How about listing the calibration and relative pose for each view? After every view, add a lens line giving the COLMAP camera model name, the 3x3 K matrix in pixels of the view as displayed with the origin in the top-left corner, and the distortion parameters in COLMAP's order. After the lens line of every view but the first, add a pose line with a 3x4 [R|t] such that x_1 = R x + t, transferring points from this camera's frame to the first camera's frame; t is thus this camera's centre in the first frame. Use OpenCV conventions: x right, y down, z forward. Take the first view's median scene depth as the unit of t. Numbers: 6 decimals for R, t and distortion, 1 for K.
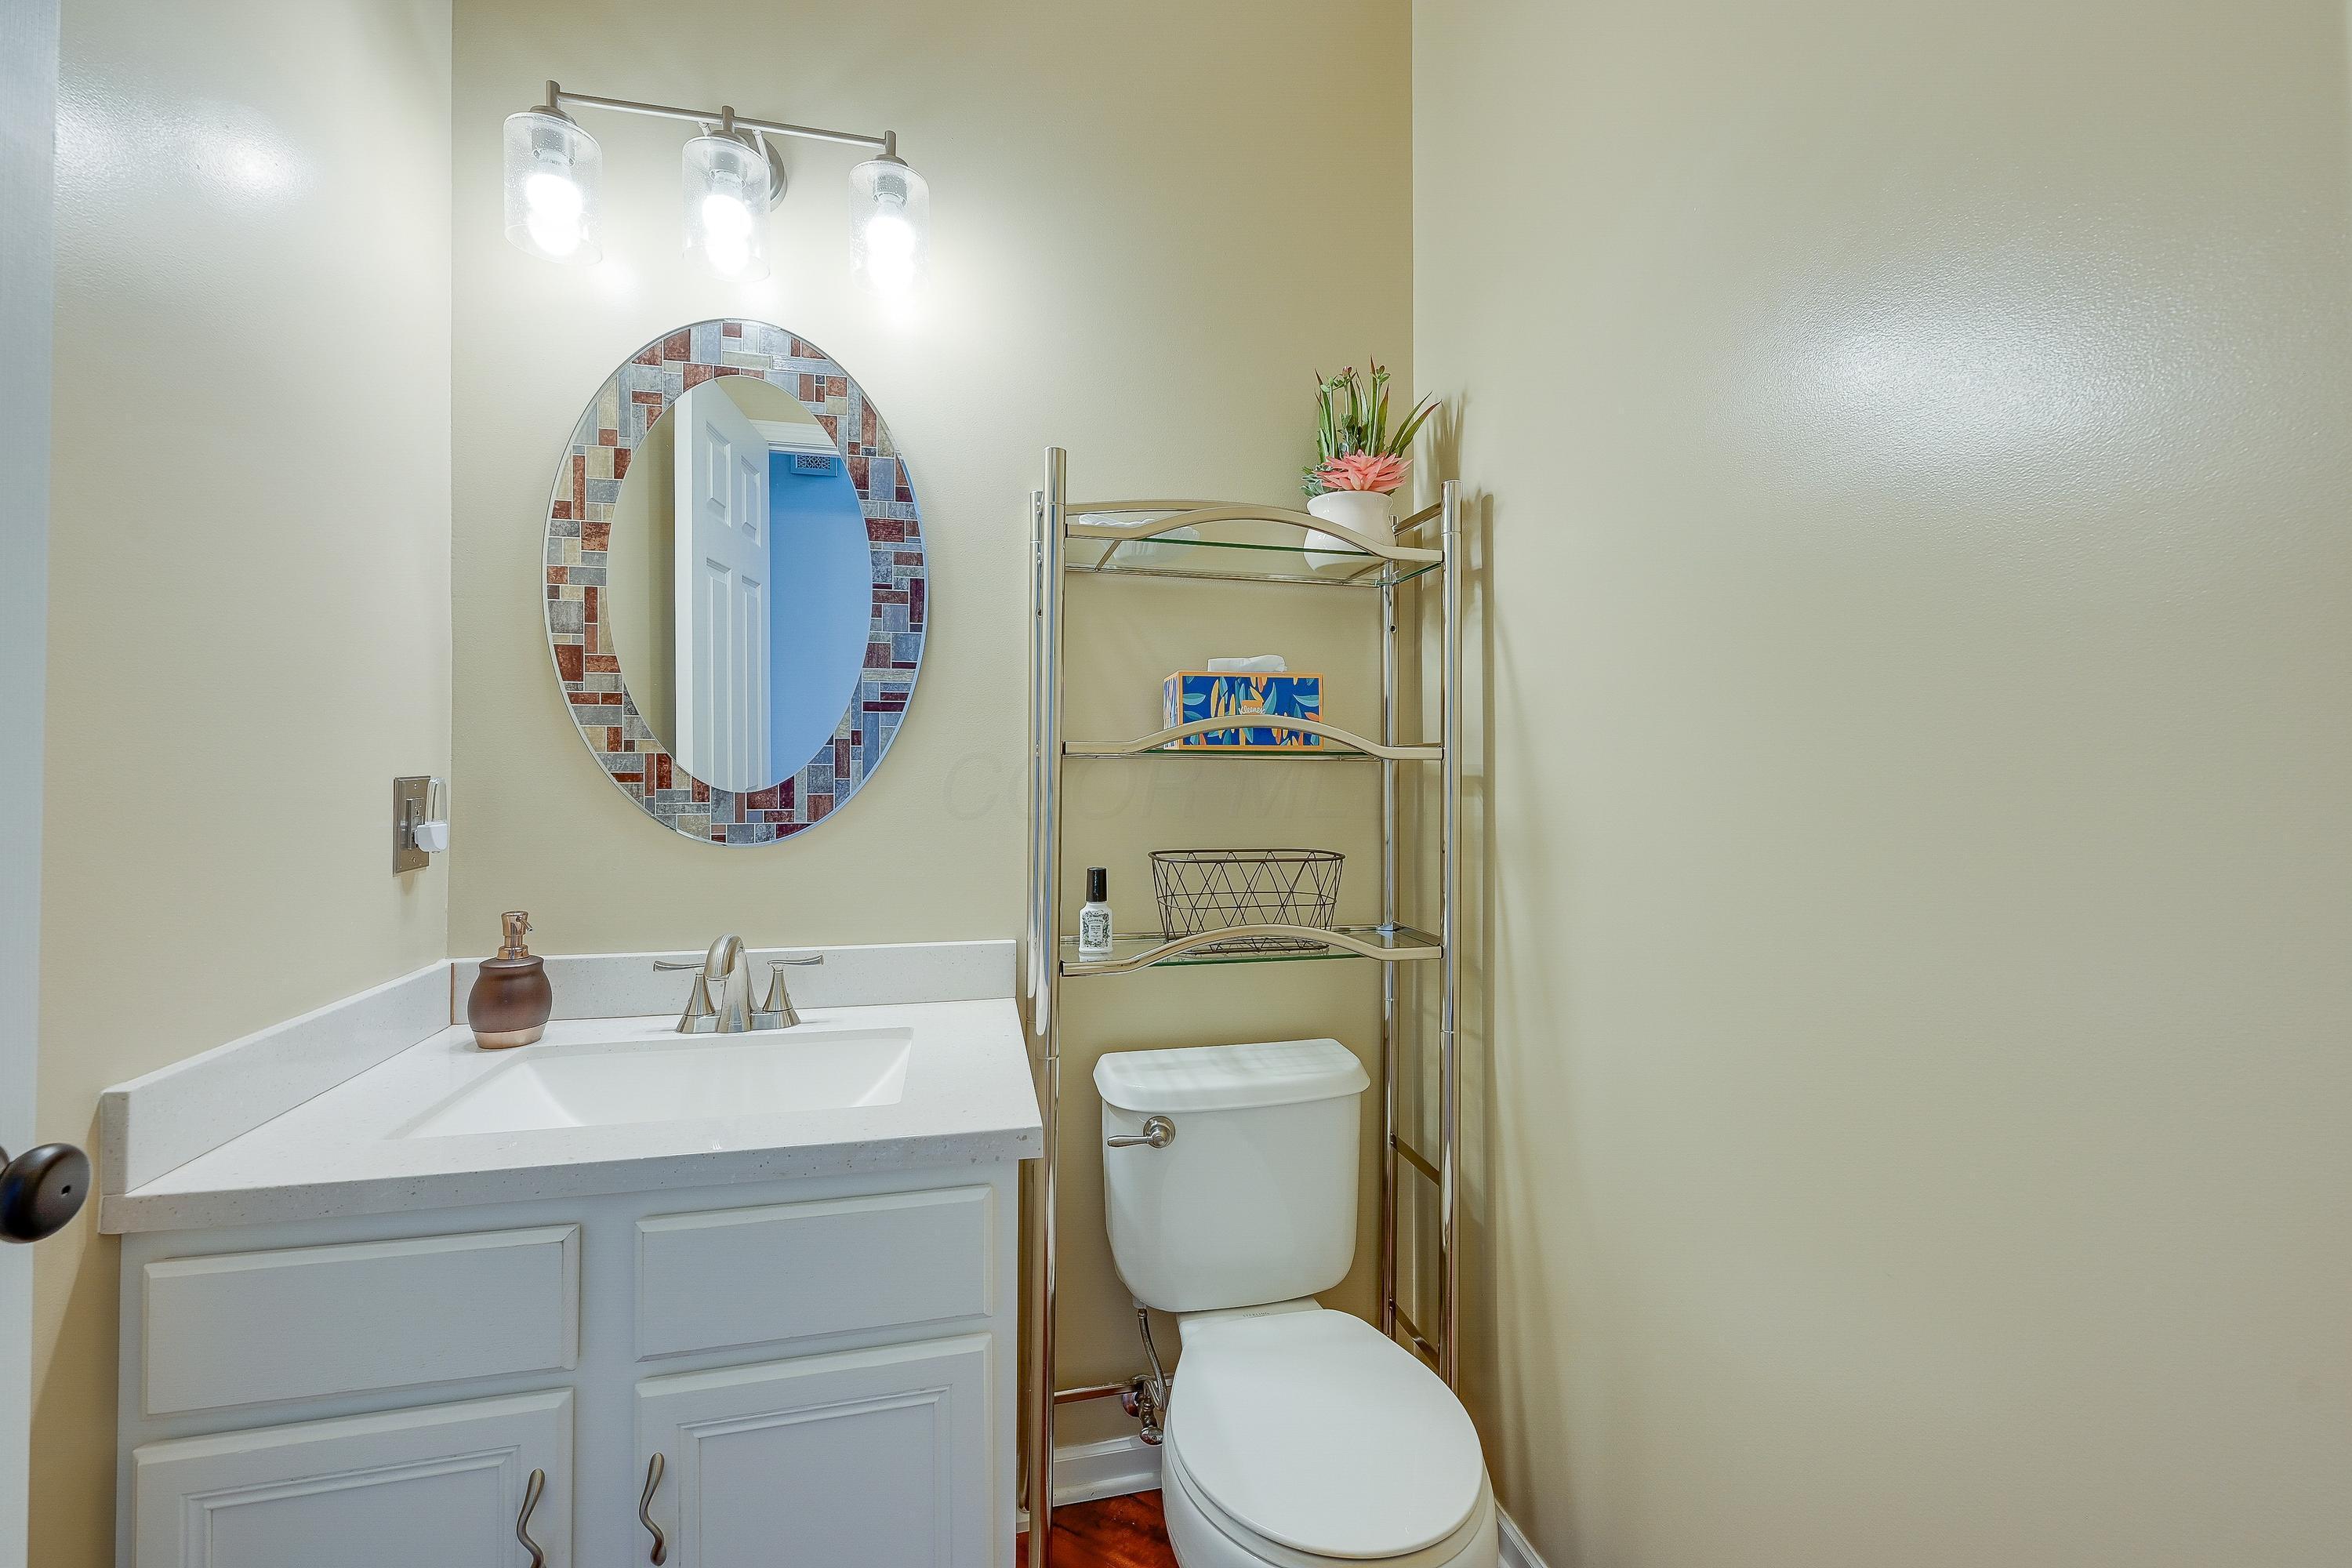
lens RADIAL K [[996.1, 0, 1186.4], [0, 996.1, 778.2], [0, 0, 1]] dist [-0.001601, -0.000052]
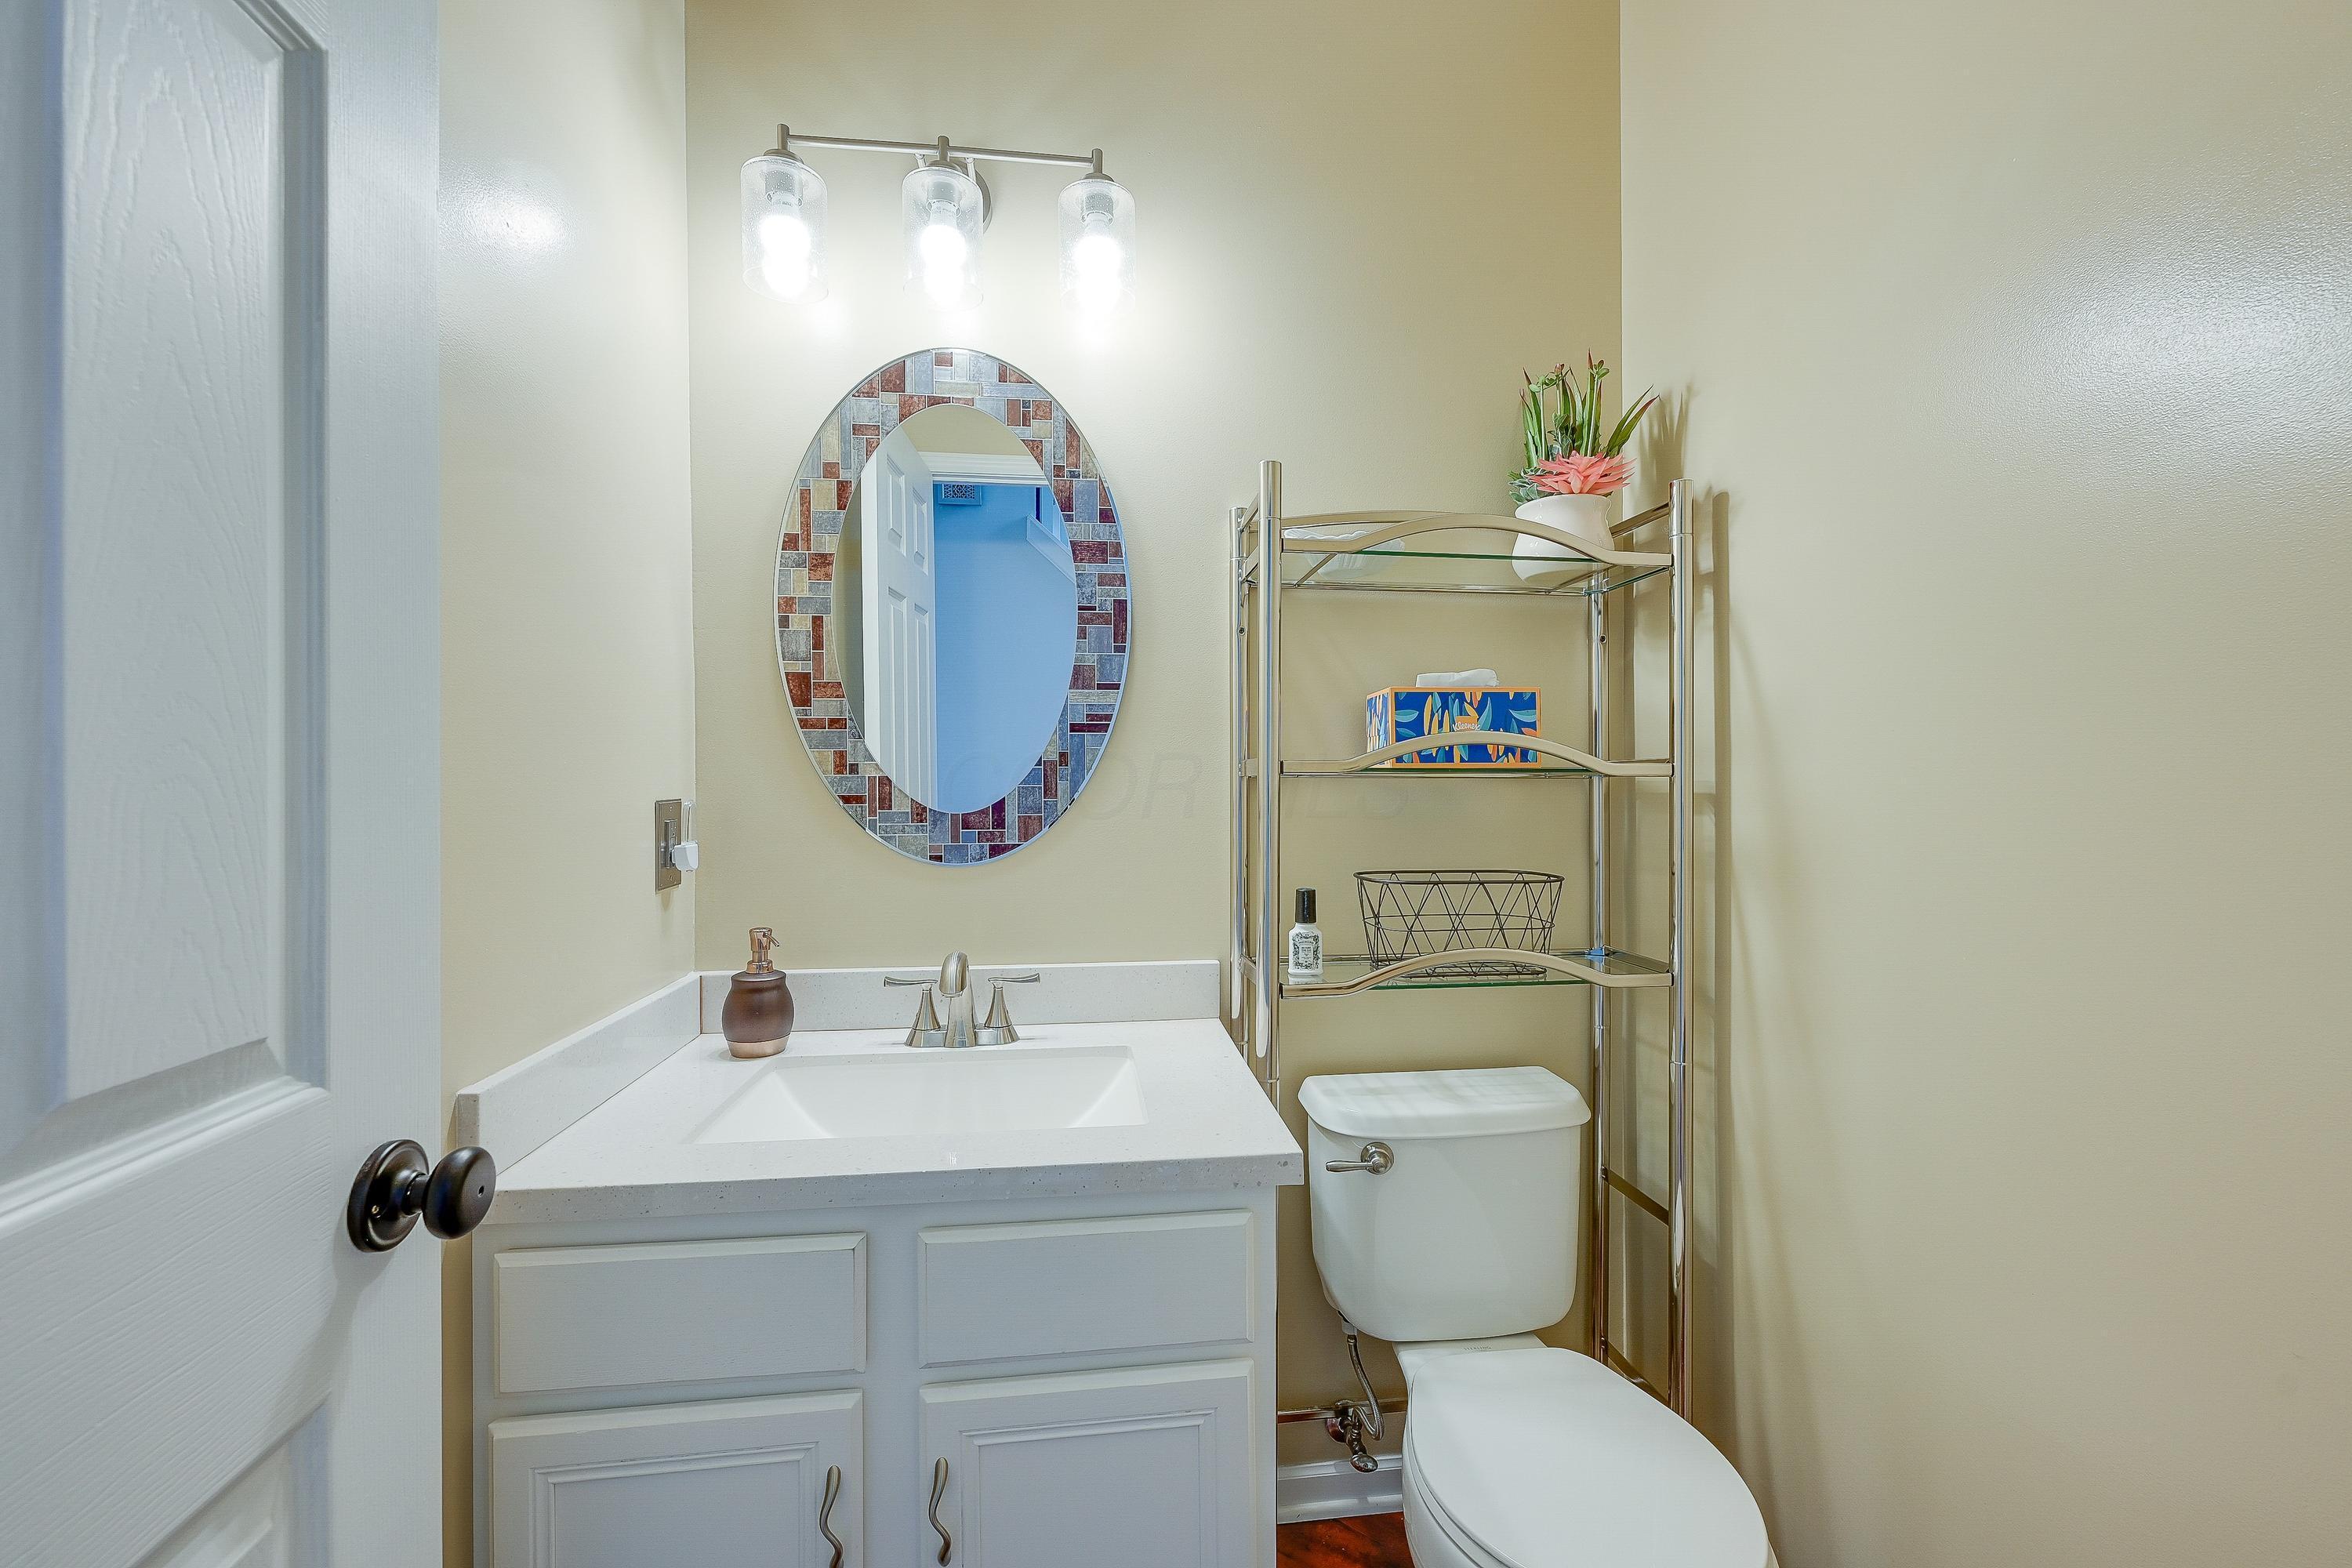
lens RADIAL K [[988.0, 0, 1179.0], [0, 988.0, 813.6], [0, 0, 1]] dist [-0.000716, -0.000157]
pose [[0.993555, -0.003340, -0.113298, -0.104382], [0.005168, 0.999861, 0.015848, -0.000438], [0.113229, -0.016331, 0.993435, 0.016215]]
